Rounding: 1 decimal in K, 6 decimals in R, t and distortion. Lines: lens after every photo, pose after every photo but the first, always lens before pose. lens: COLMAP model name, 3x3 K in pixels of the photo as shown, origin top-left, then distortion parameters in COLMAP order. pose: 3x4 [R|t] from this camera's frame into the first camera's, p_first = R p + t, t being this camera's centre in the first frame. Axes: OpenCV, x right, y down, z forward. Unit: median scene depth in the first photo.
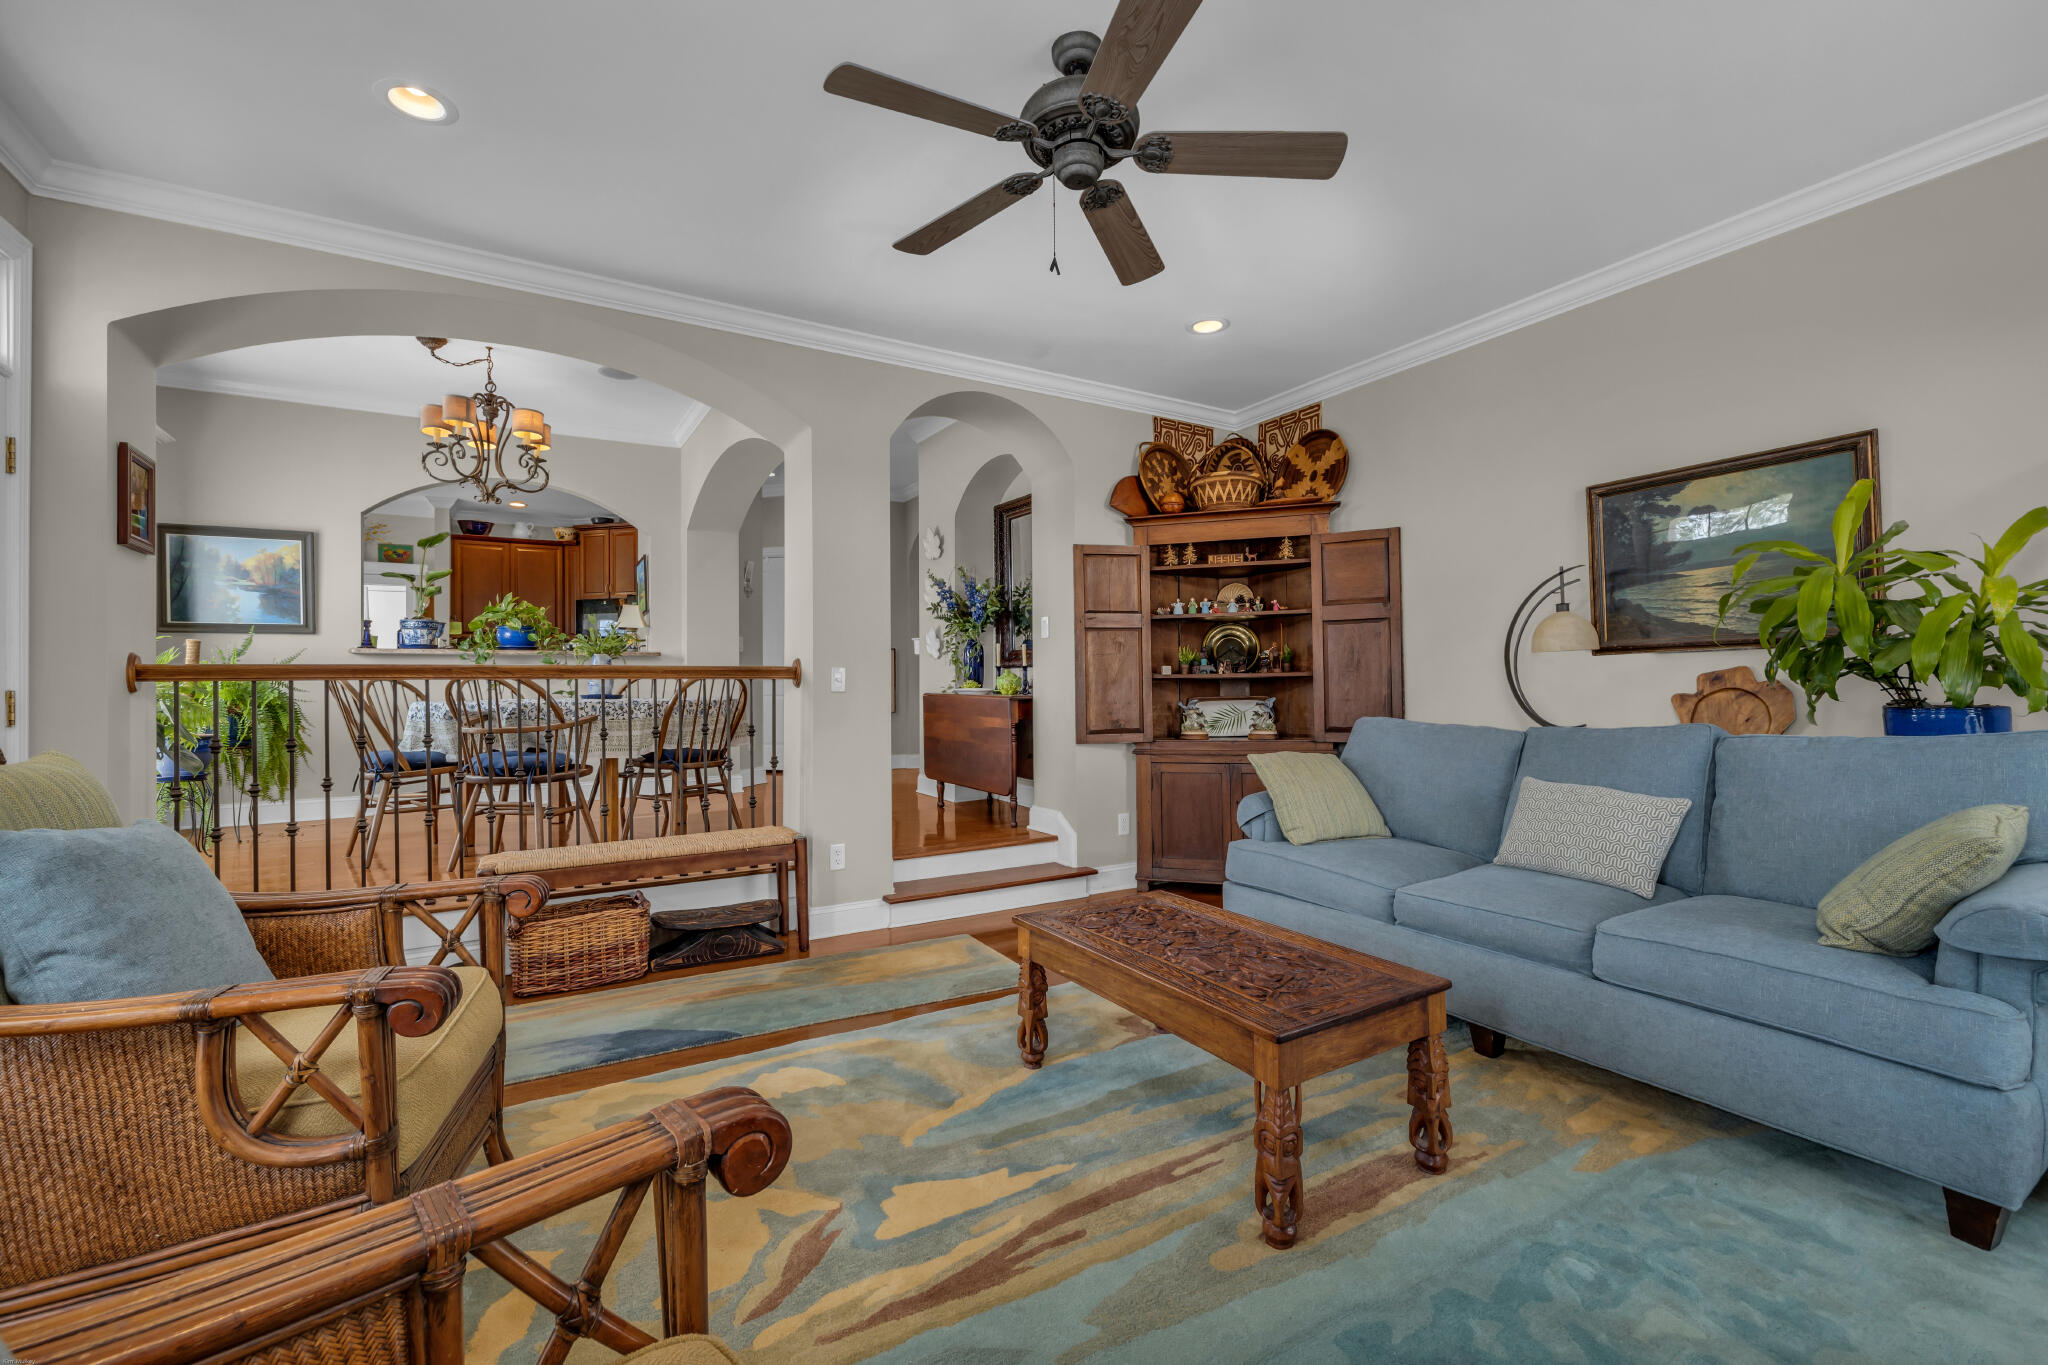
lens RADIAL K [[860.5, 0, 1024.0], [0, 860.5, 682.5], [0, 0, 1]] dist [-0.007639, 0.000381]
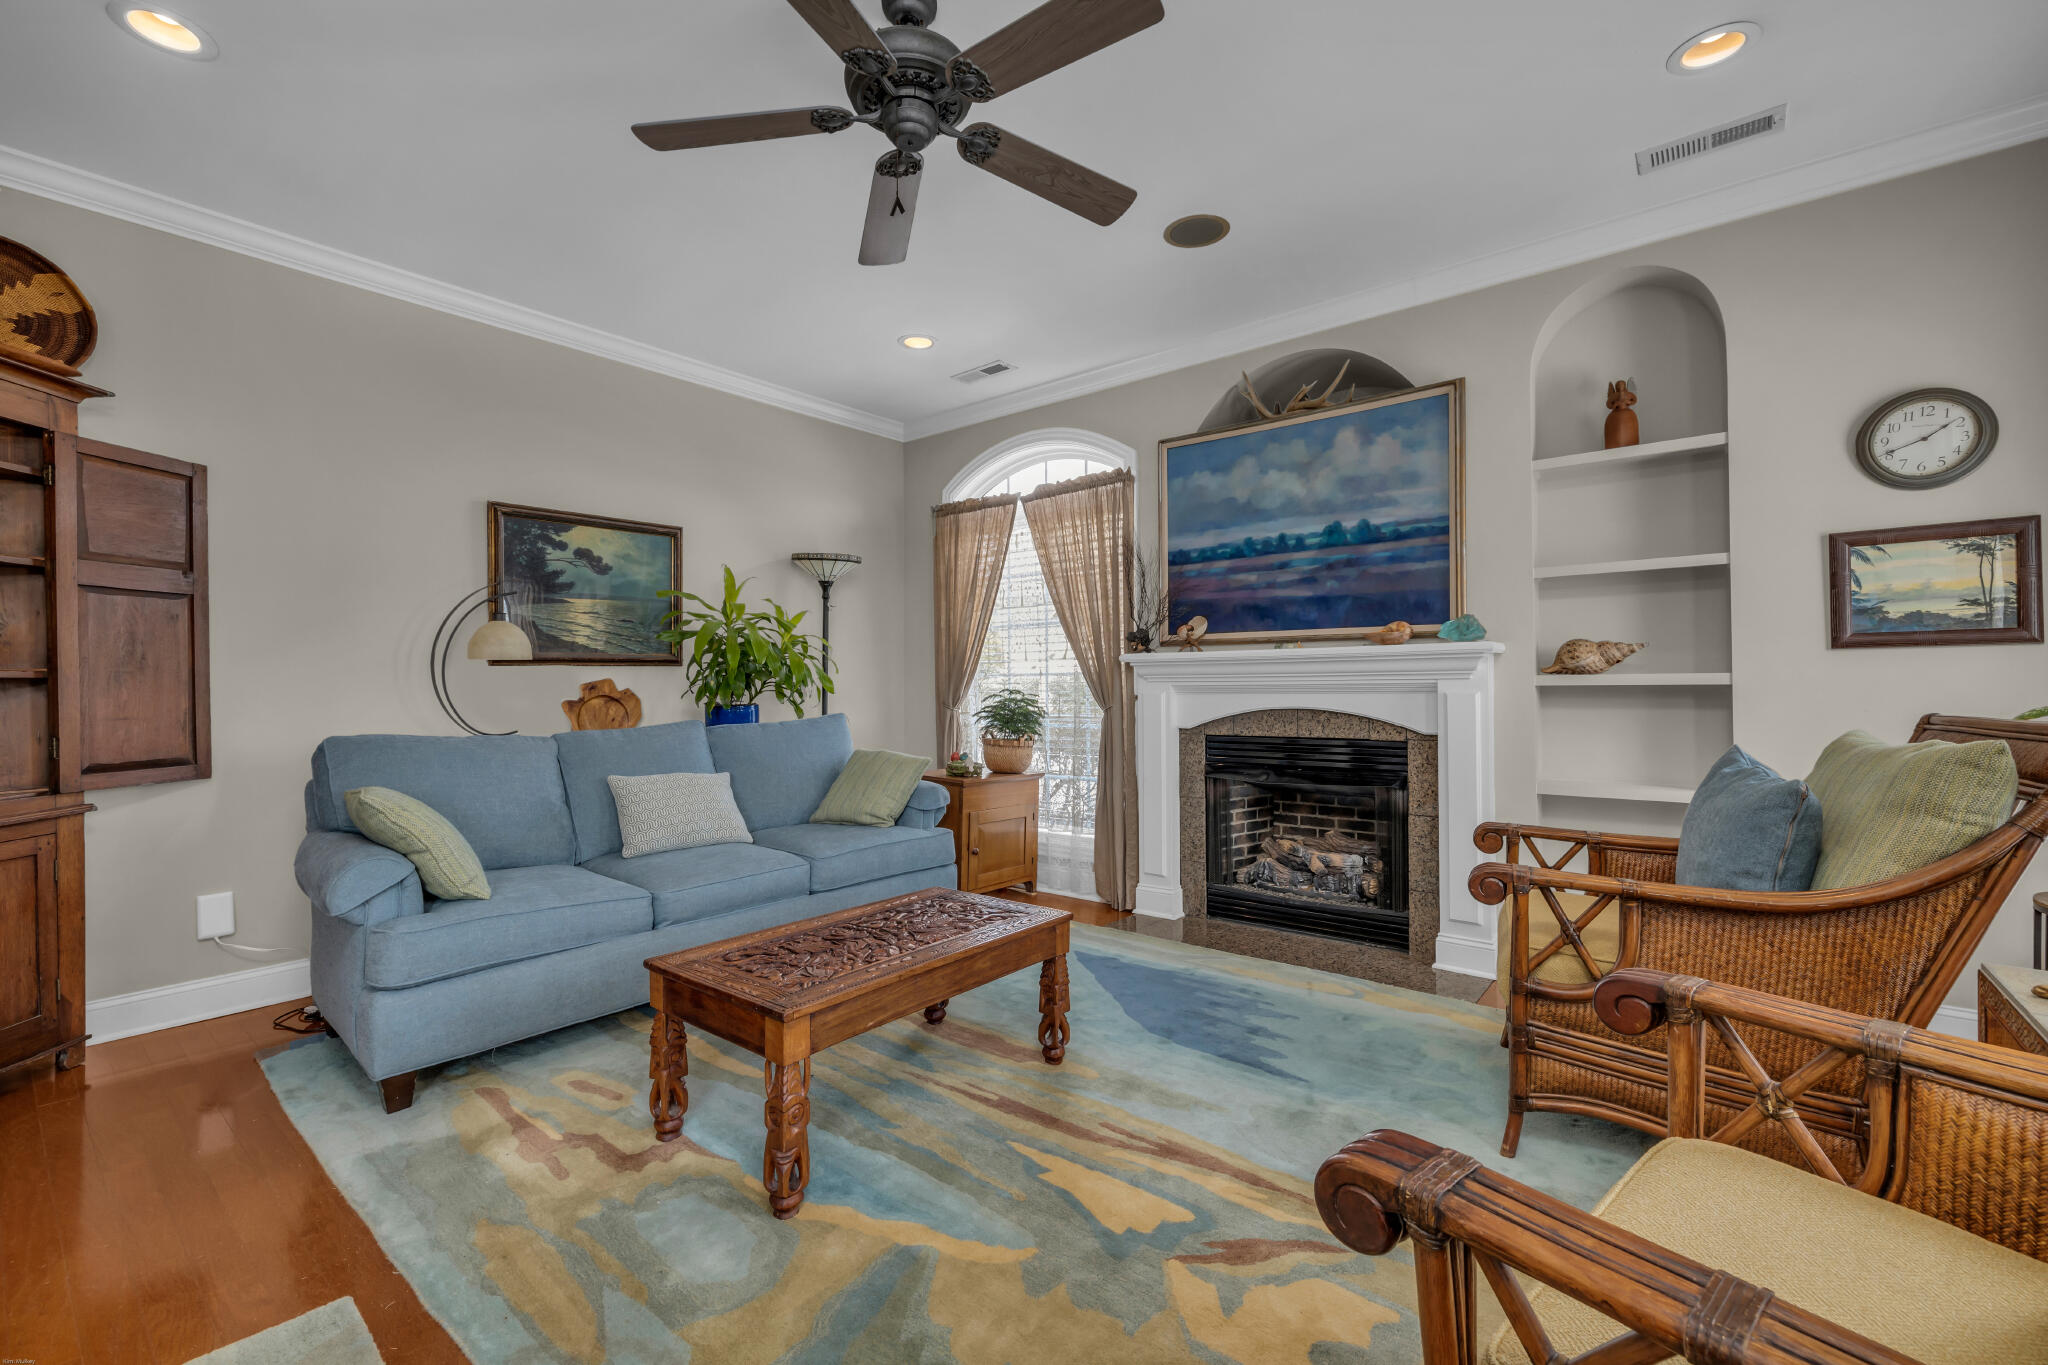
lens RADIAL K [[860.5, 0, 1024.0], [0, 860.5, 682.5], [0, 0, 1]] dist [-0.007639, 0.000381]
pose [[-0.353468, 0.015719, 0.935315, -0.572546], [0.004726, 0.999876, -0.015018, 0.009269], [-0.935435, -0.000888, -0.353498, 0.819949]]
